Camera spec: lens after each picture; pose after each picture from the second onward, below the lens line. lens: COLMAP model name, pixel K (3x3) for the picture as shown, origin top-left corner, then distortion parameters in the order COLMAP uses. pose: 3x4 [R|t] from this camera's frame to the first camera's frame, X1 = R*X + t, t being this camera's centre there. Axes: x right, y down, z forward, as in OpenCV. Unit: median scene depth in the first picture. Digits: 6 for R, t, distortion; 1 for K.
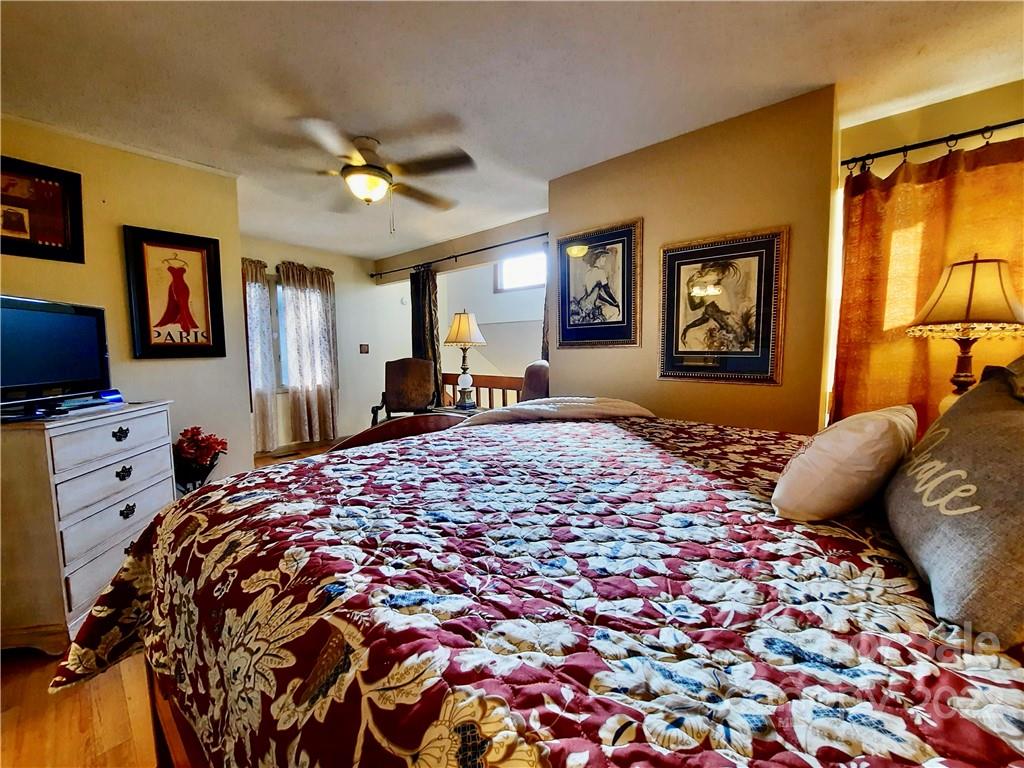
lens RADIAL K [[410.1, 0, 507.8], [0, 410.1, 381.9], [0, 0, 1]] dist [-0.012569, -0.000659]
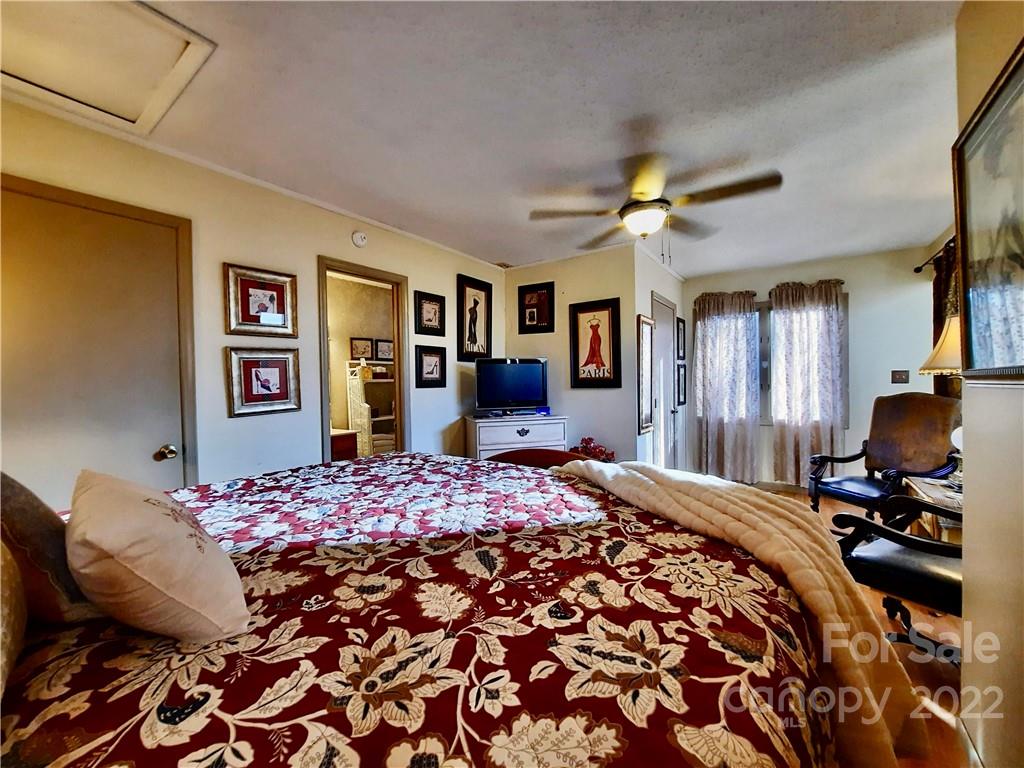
lens RADIAL K [[410.1, 0, 504.4], [0, 410.1, 388.8], [0, 0, 1]] dist [-0.012569, -0.000659]
pose [[0.107270, 0.024521, -0.993928, 0.592065], [-0.064557, 0.997758, 0.017648, -0.063149], [0.992132, 0.062271, 0.108612, 0.553588]]
